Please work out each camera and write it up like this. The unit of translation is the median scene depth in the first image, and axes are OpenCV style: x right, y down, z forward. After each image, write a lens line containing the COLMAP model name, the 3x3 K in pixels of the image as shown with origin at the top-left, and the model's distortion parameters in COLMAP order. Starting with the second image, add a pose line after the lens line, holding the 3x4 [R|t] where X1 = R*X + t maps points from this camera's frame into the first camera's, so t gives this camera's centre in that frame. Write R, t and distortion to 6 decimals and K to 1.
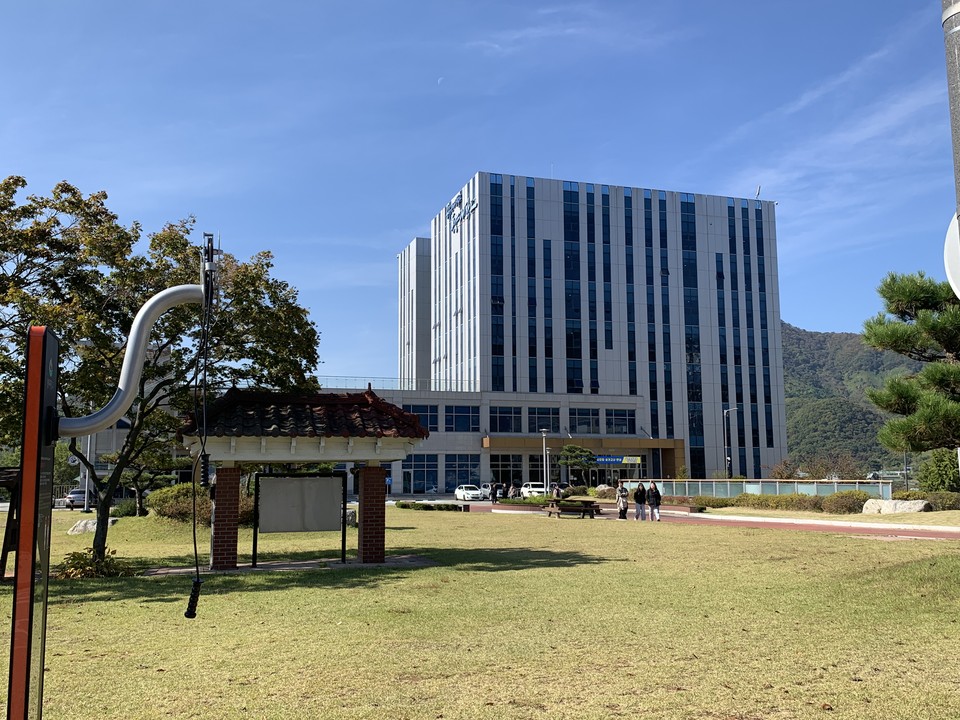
lens RADIAL K [[902.0, 0, 480.0], [0, 902.0, 360.0], [0, 0, 1]] dist [0.009455, 0.003011]
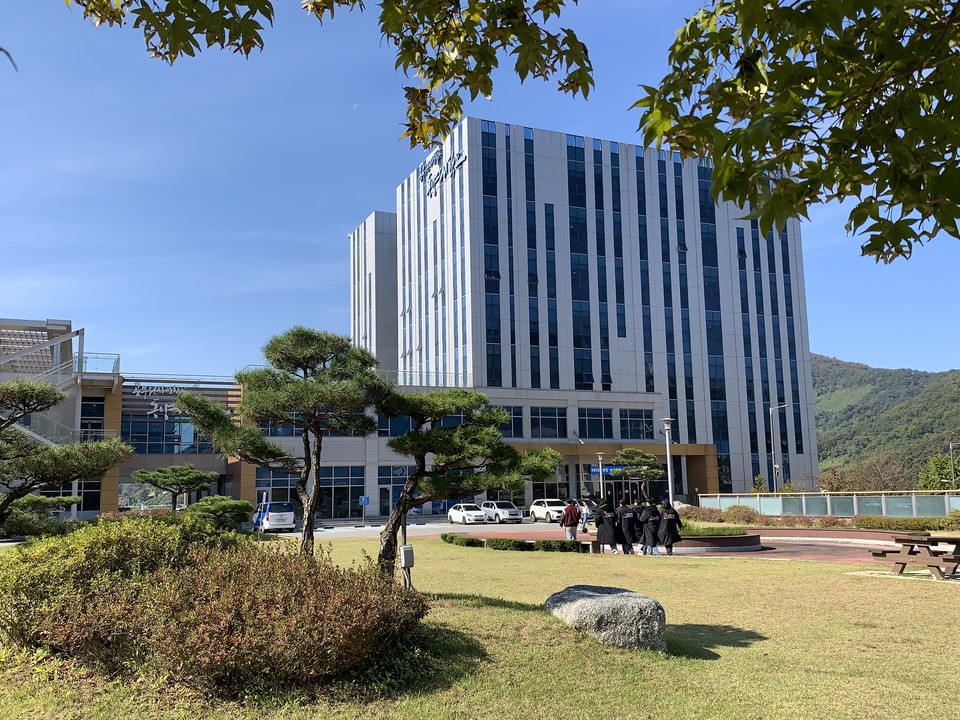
lens RADIAL K [[868.1, 0, 479.7], [0, 868.1, 379.7], [0, 0, 1]] dist [0.008780, 0.004236]
pose [[0.994128, -0.001295, 0.108205, -0.074509], [0.001473, 0.999998, -0.001561, 0.028331], [-0.108203, 0.001711, 0.994127, 0.220323]]
